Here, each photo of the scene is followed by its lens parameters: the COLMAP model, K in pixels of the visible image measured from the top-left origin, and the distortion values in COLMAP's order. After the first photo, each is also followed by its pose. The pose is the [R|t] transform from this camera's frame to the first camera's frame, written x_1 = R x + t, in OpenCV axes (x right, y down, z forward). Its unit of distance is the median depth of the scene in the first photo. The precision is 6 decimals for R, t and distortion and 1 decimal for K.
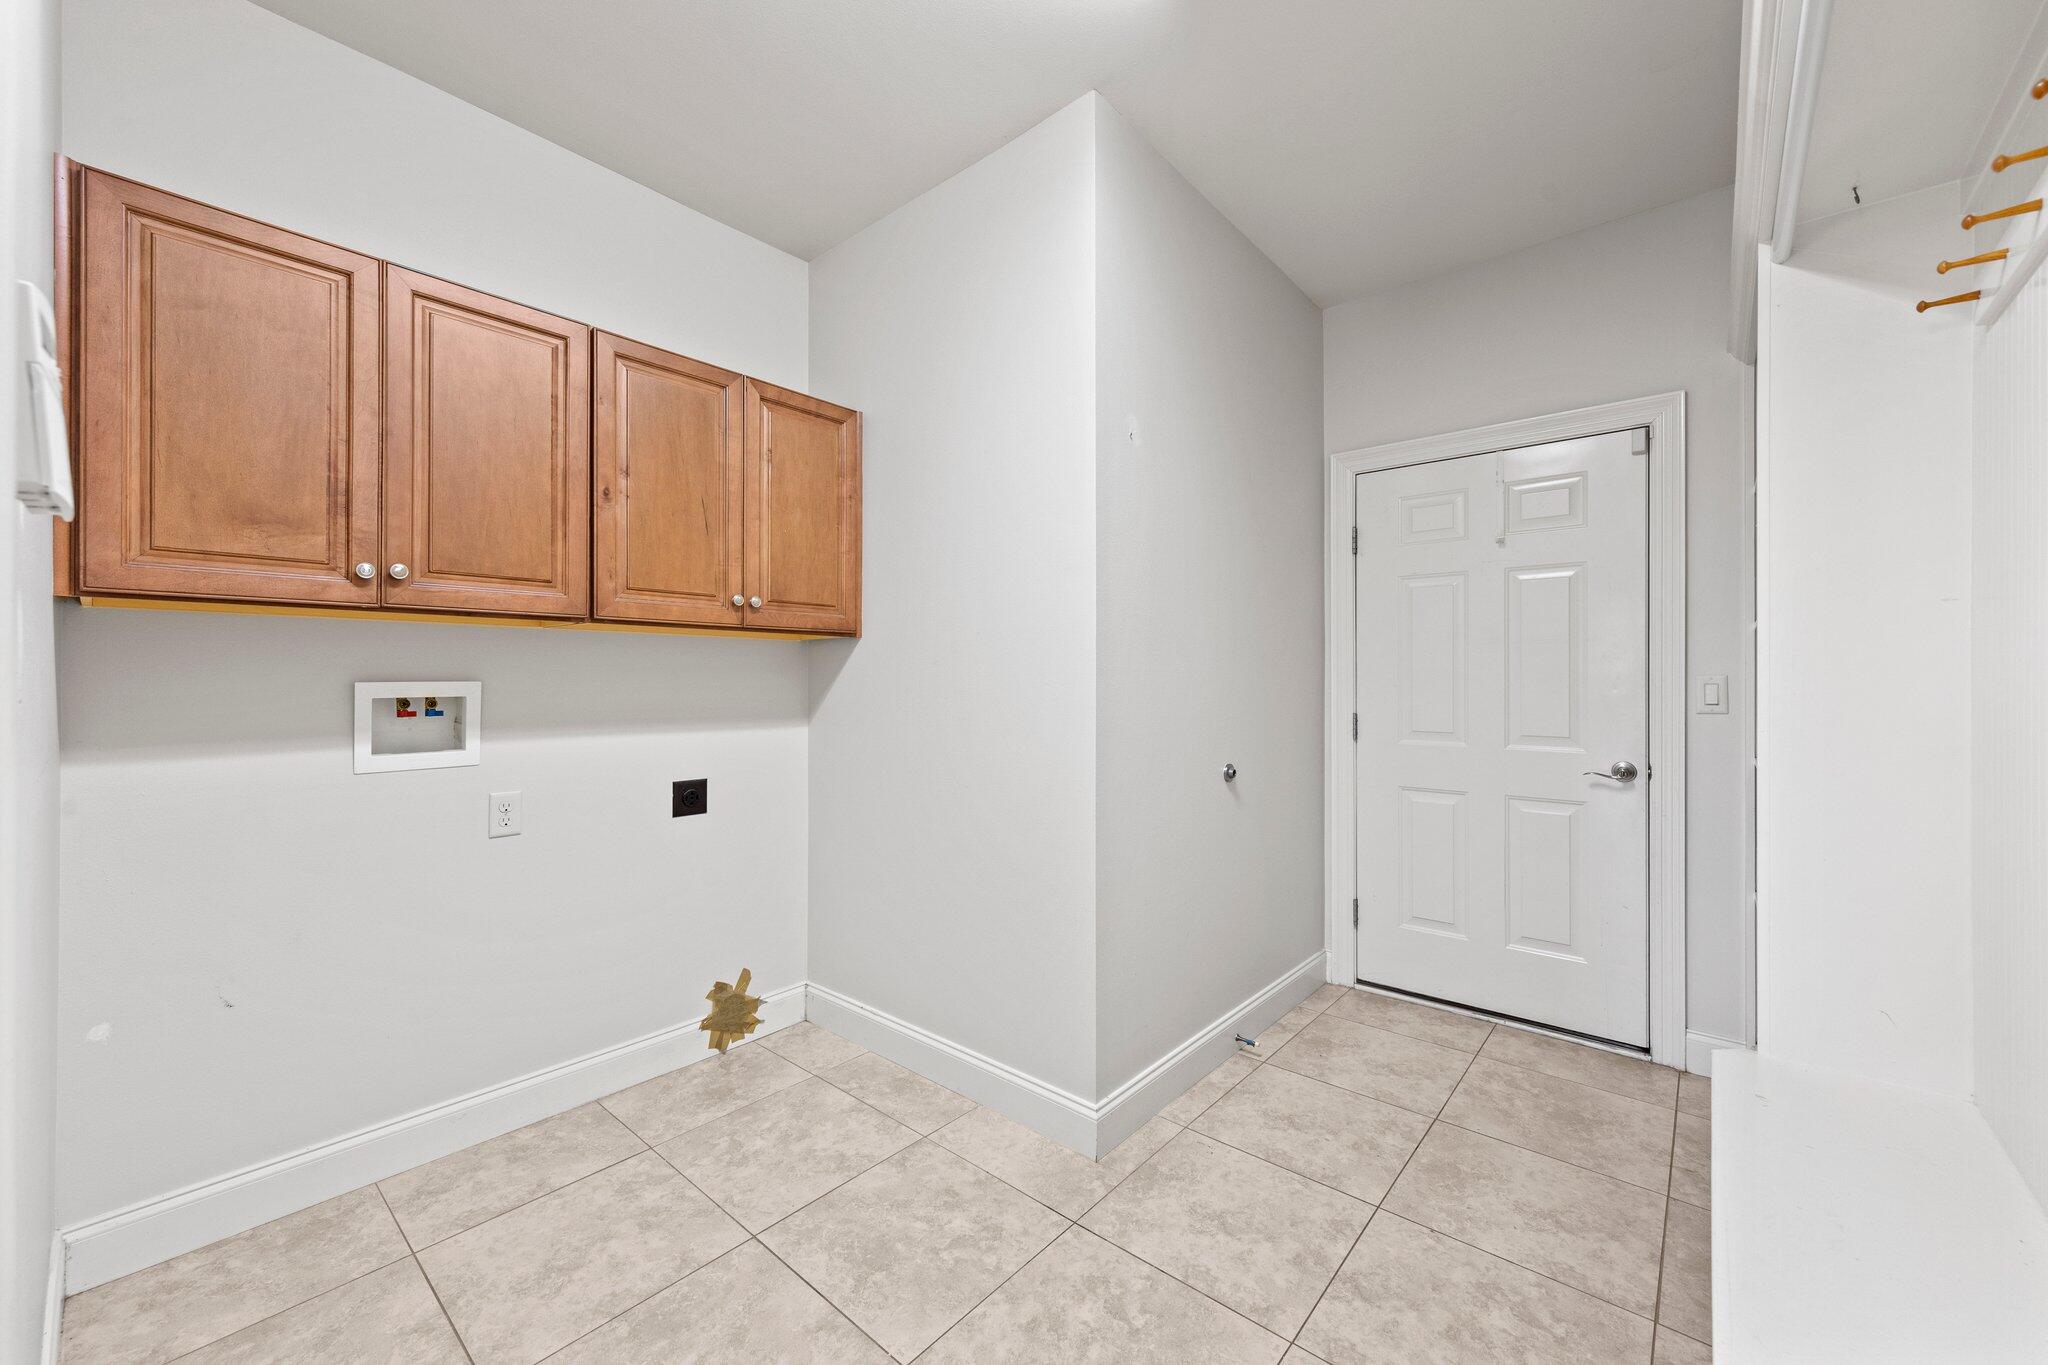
lens RADIAL K [[804.4, 0, 1027.6], [0, 804.4, 683.1], [0, 0, 1]] dist [-0.002319, -0.000054]
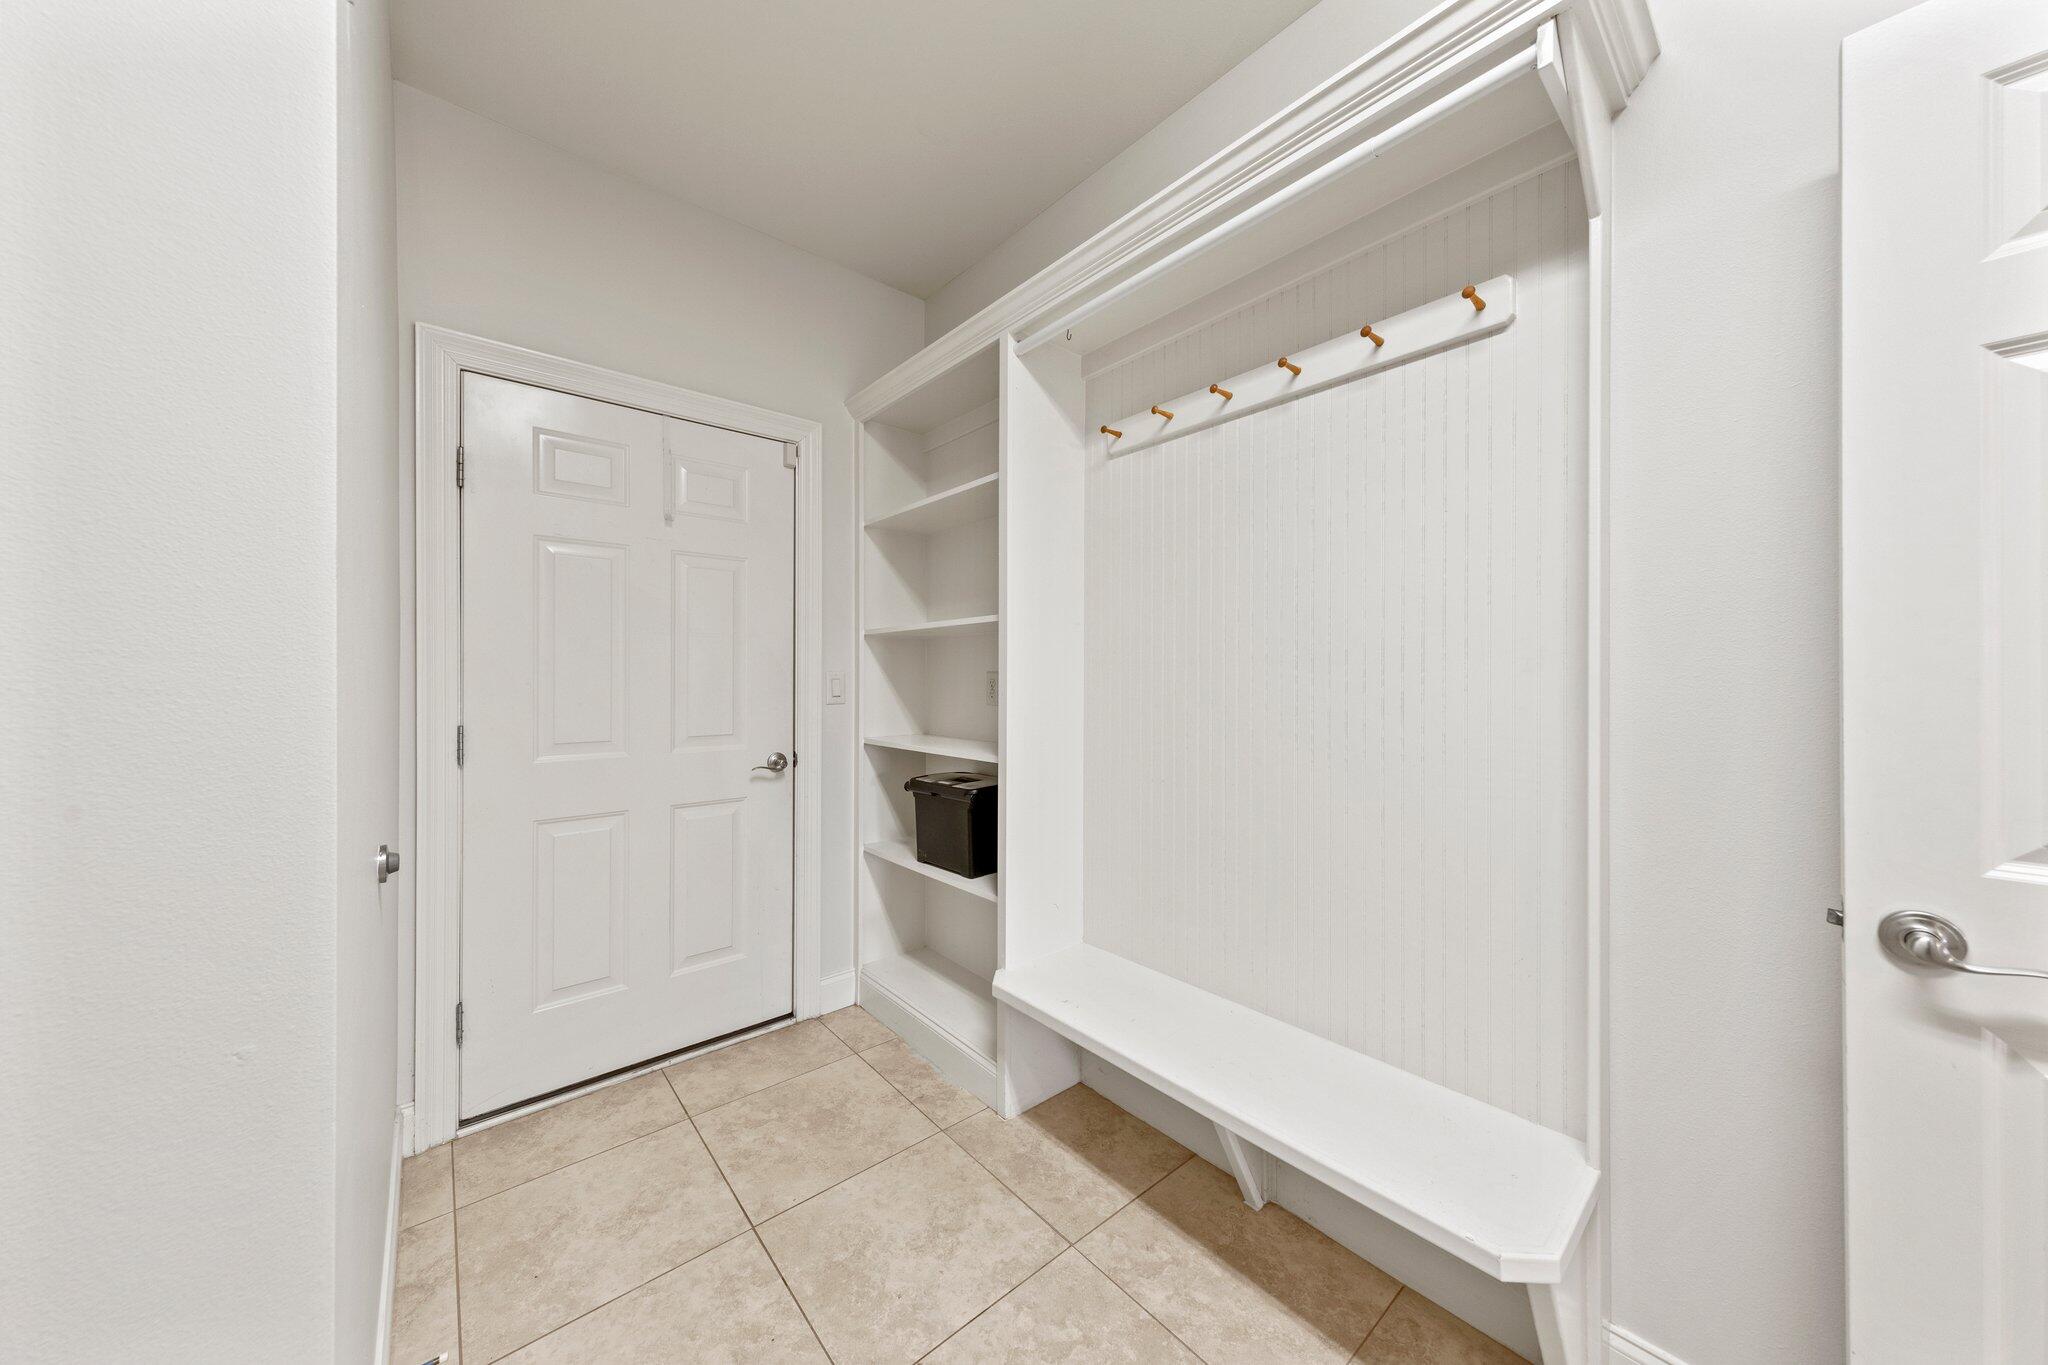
lens RADIAL K [[691.9, 0, 1029.6], [0, 691.9, 671.6], [0, 0, 1]] dist [0.001906, 0.000004]
pose [[0.141065, 0.003265, 0.989995, -0.115627], [-0.000466, 0.999995, -0.003232, -0.006800], [-0.990000, -0.000005, 0.141066, 0.534321]]
